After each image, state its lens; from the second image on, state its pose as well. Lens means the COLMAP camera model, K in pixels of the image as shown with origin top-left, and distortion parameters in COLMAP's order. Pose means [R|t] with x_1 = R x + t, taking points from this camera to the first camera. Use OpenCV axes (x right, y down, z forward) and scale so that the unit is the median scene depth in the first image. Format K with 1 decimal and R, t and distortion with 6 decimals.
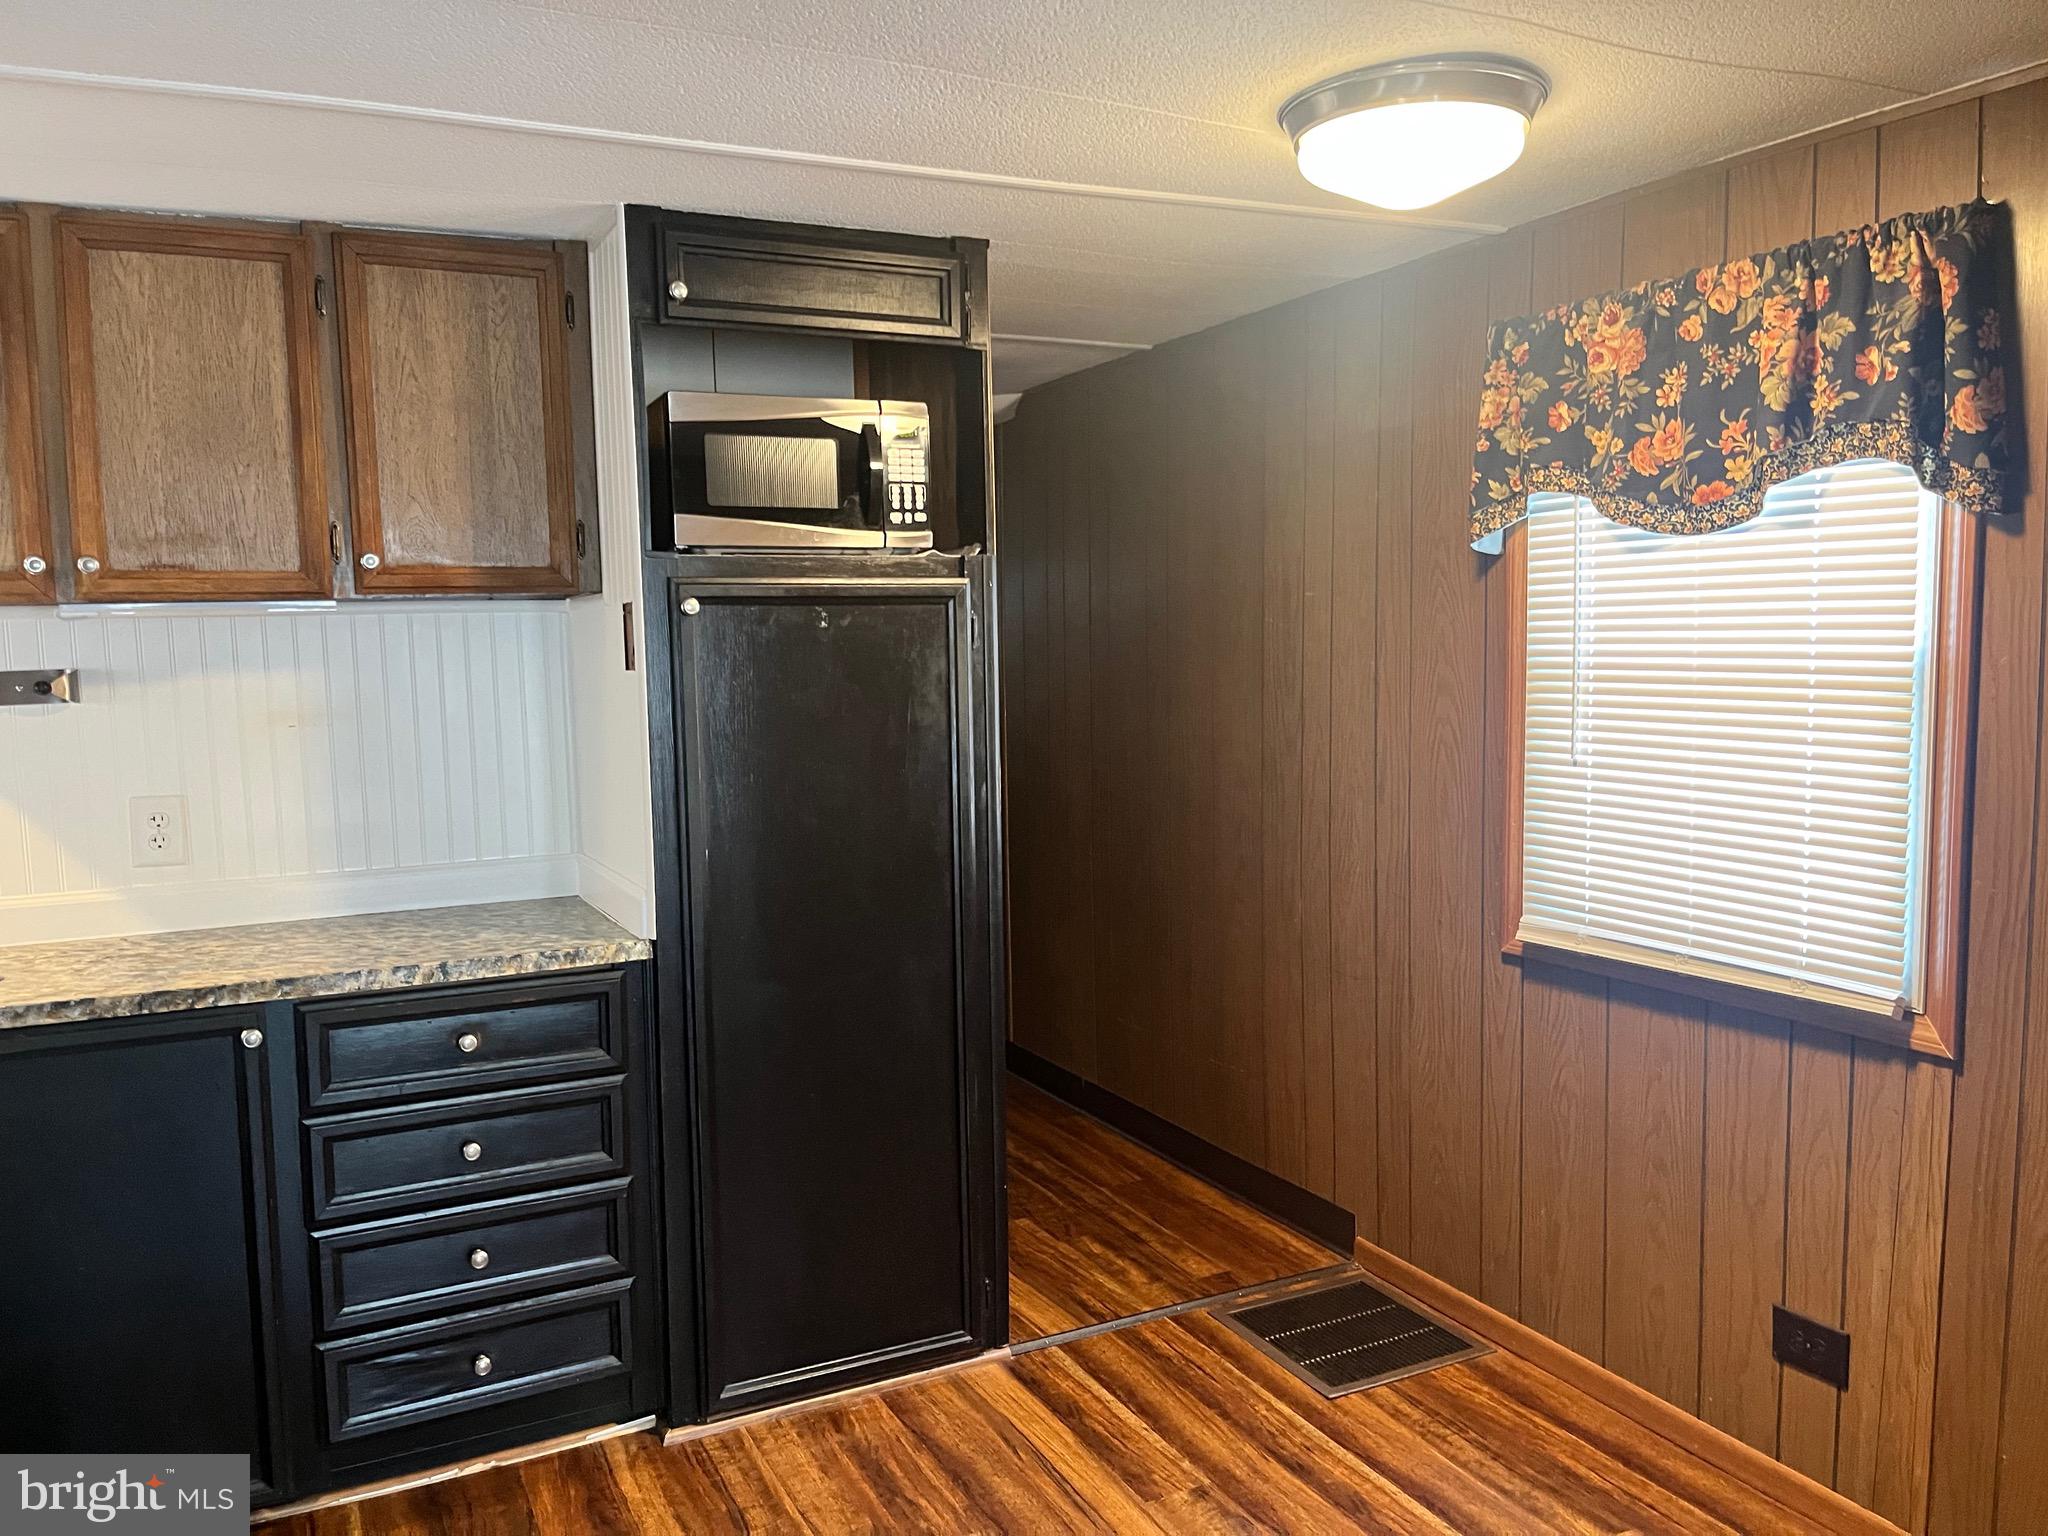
lens RADIAL K [[1551.7, 0, 1010.2], [0, 1551.7, 780.2], [0, 0, 1]] dist [0.066673, -0.096448]
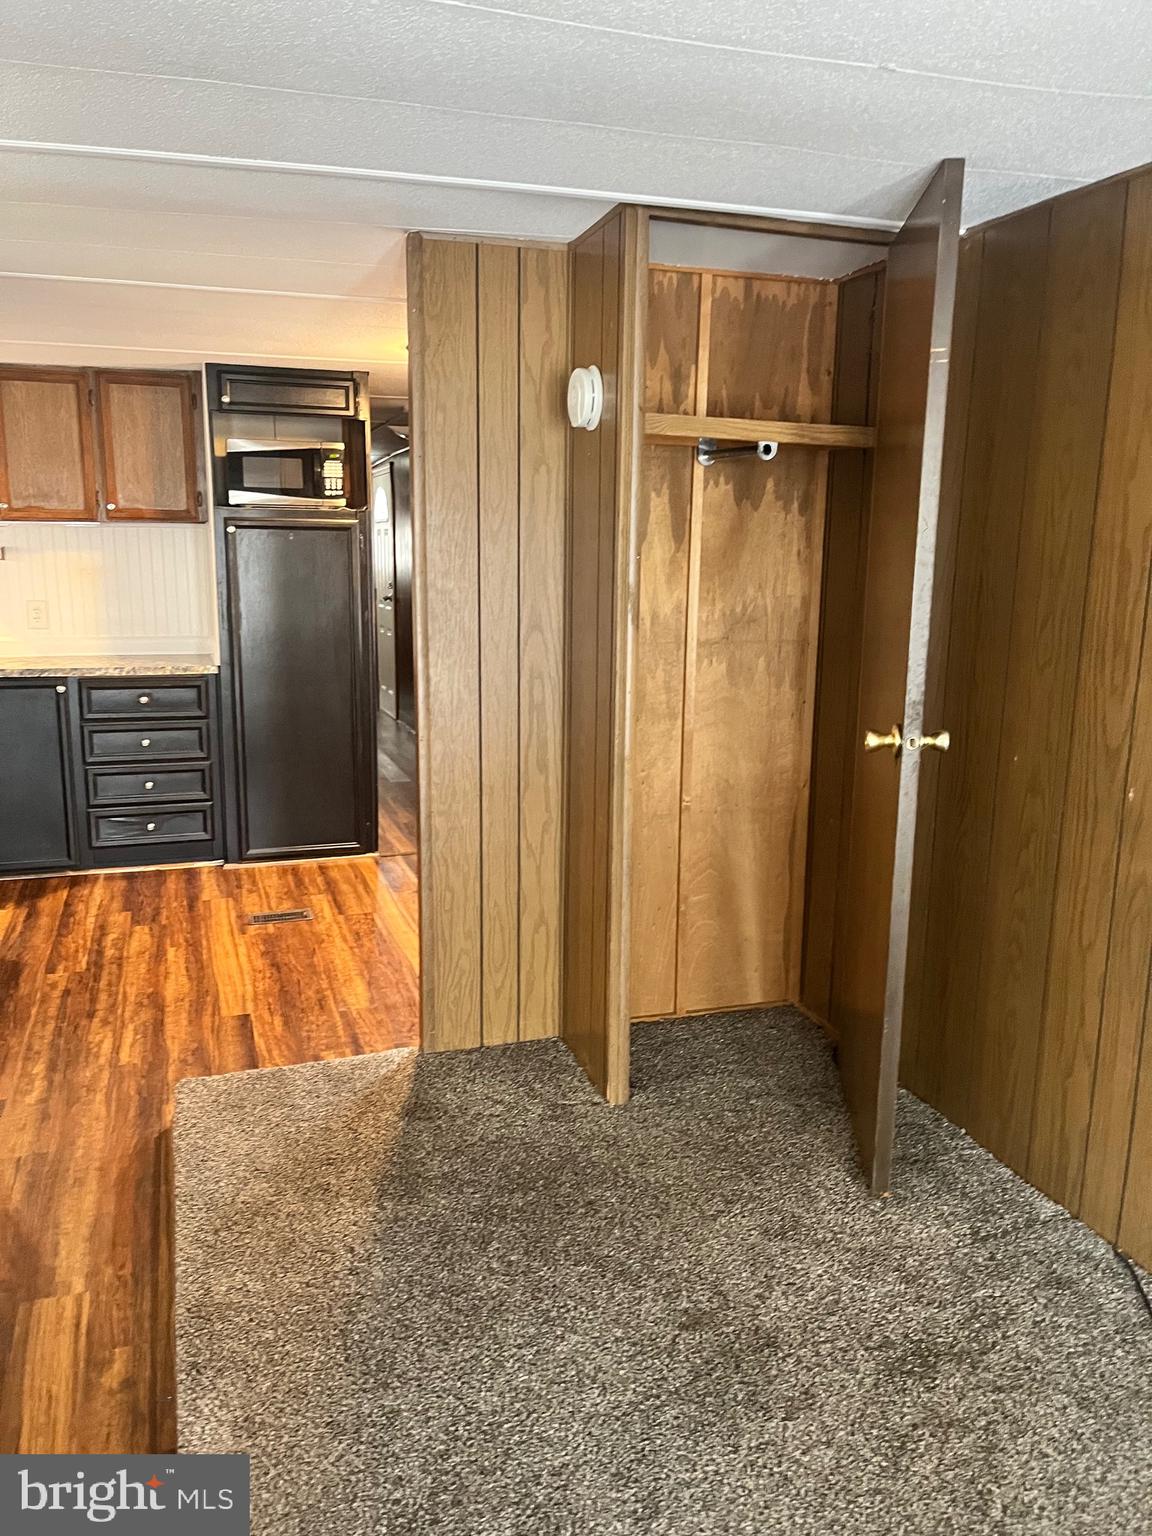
lens RADIAL K [[1164.6, 0, 576.8], [0, 1164.6, 786.7], [0, 0, 1]] dist [0.008851, 0.004394]
pose [[0.990381, 0.060547, -0.124420, 0.584916], [-0.046264, 0.992329, 0.114641, 0.055097], [0.130407, -0.107782, 0.985585, -0.783575]]
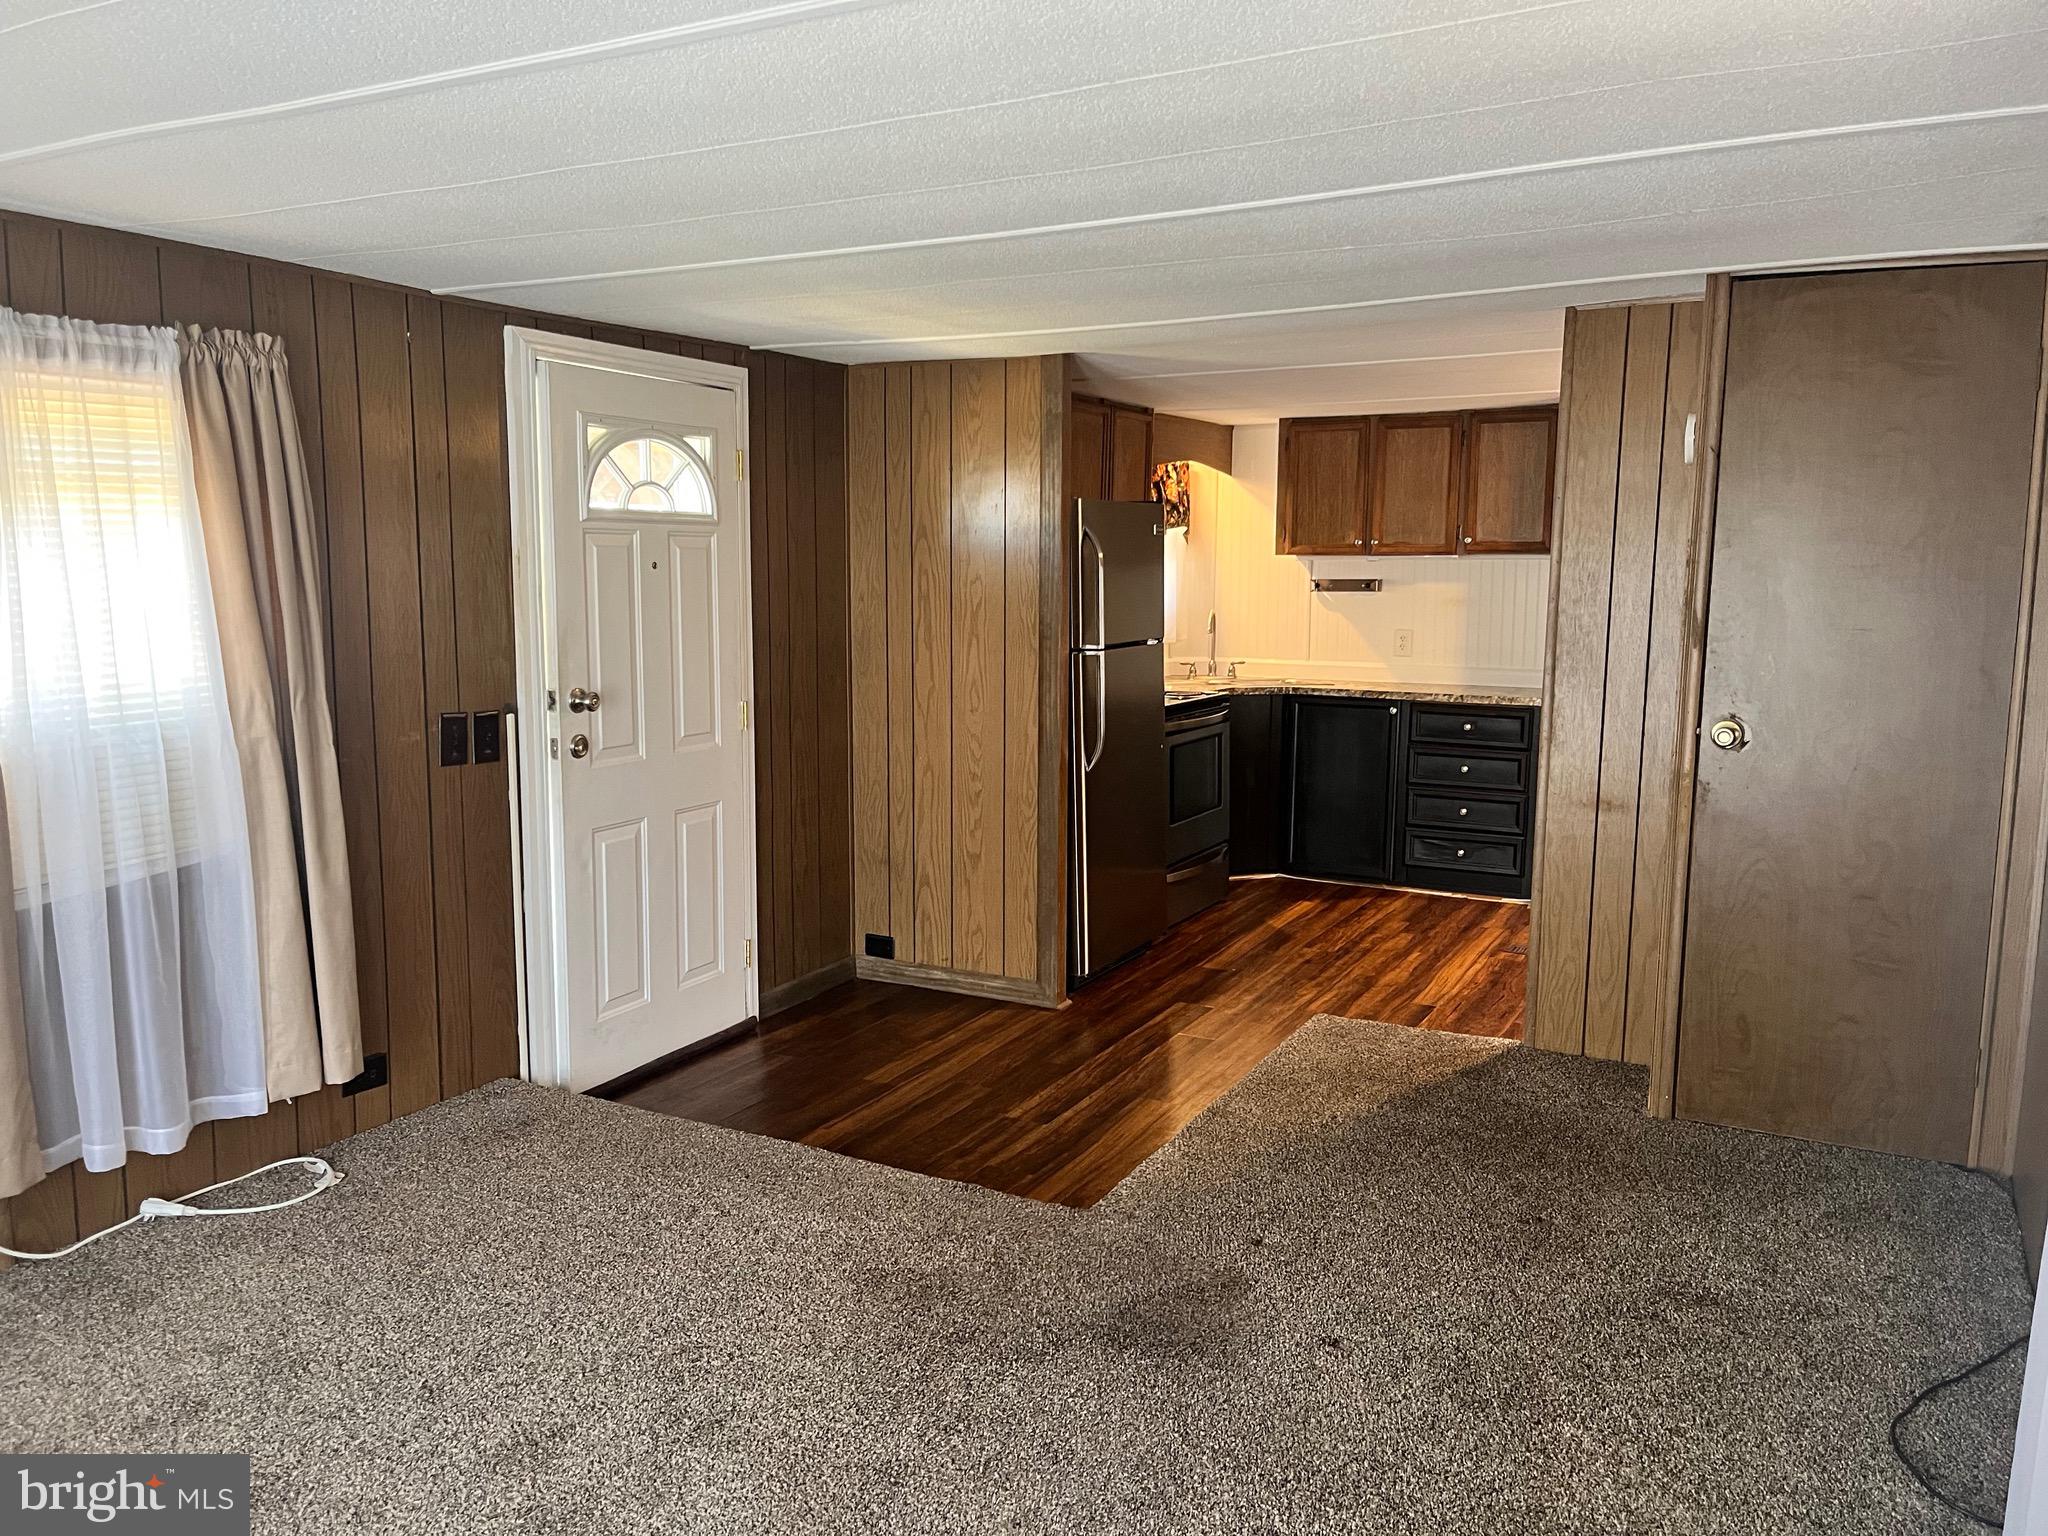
lens RADIAL K [[1551.7, 0, 1010.2], [0, 1551.7, 780.2], [0, 0, 1]] dist [0.066673, -0.096448]
pose [[0.576200, 0.138322, -0.805519, 1.283311], [-0.096228, 0.990201, 0.101202, 0.063345], [0.811624, 0.019201, 0.583865, -1.104511]]
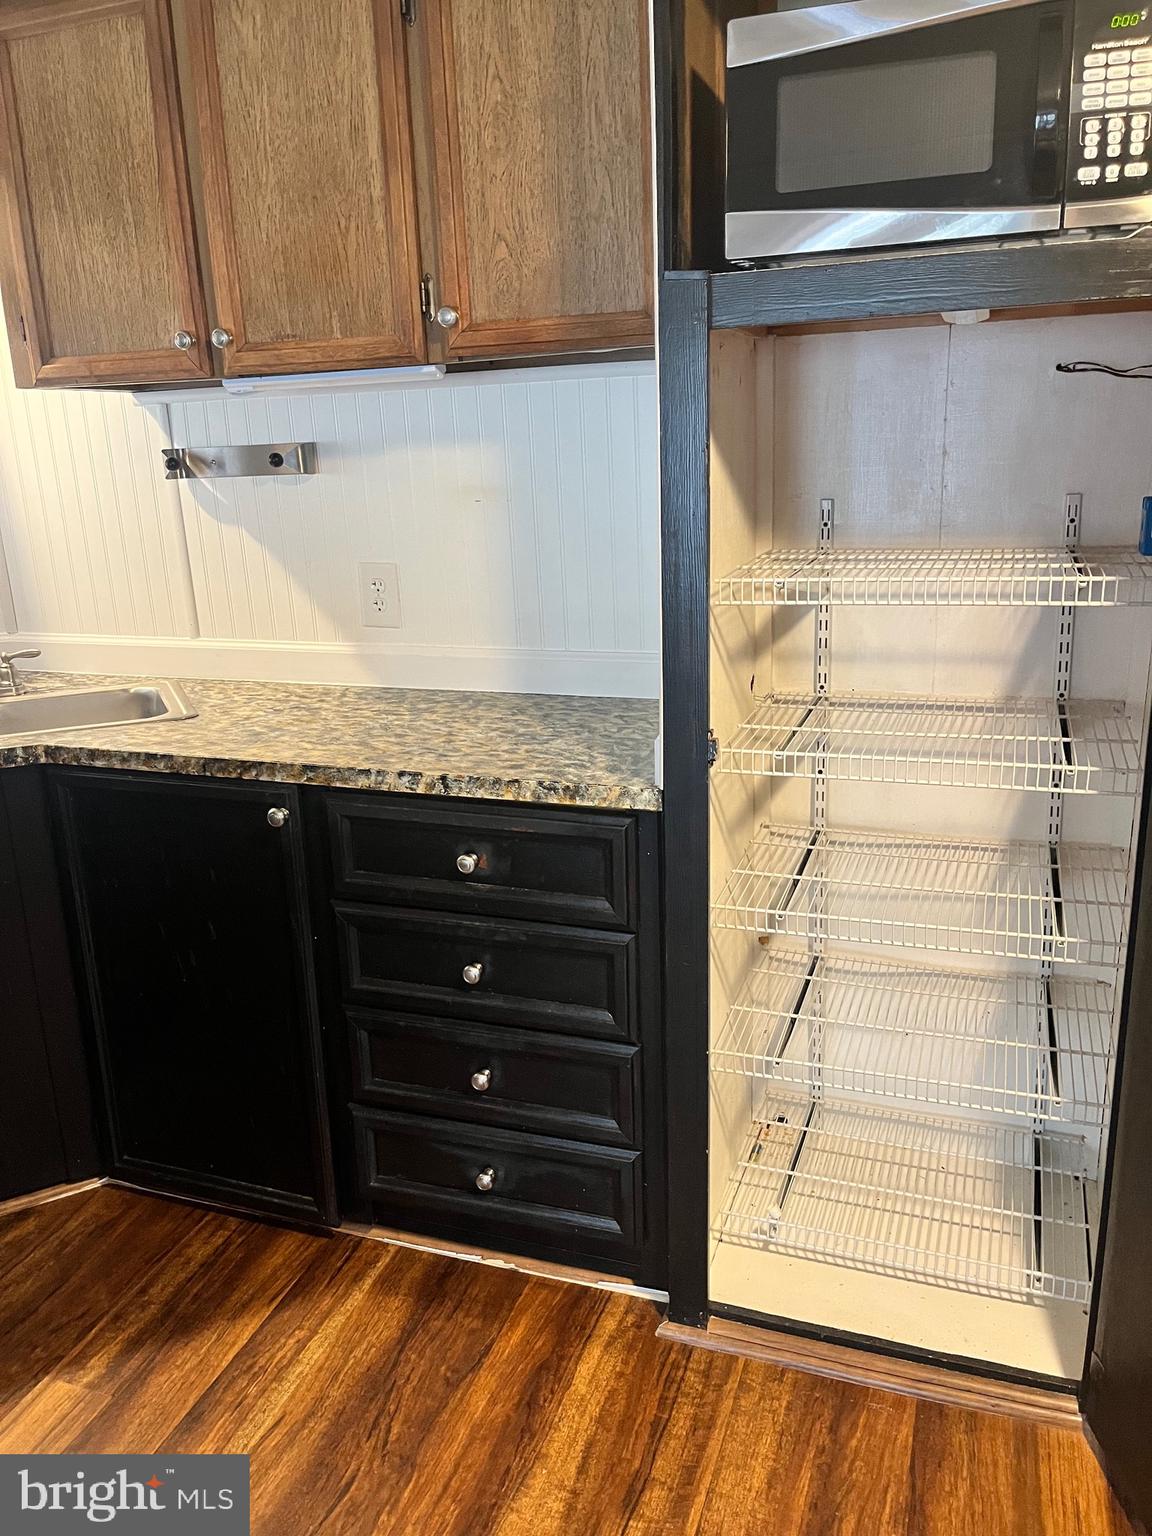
lens RADIAL K [[1163.8, 0, 581.7], [0, 1163.8, 767.0], [0, 0, 1]] dist [0.066673, -0.096448]
pose [[0.698444, 0.189752, -0.690050, 0.158123], [-0.047523, 0.974379, 0.219836, -0.040178], [0.714085, -0.120750, 0.689567, 0.563365]]
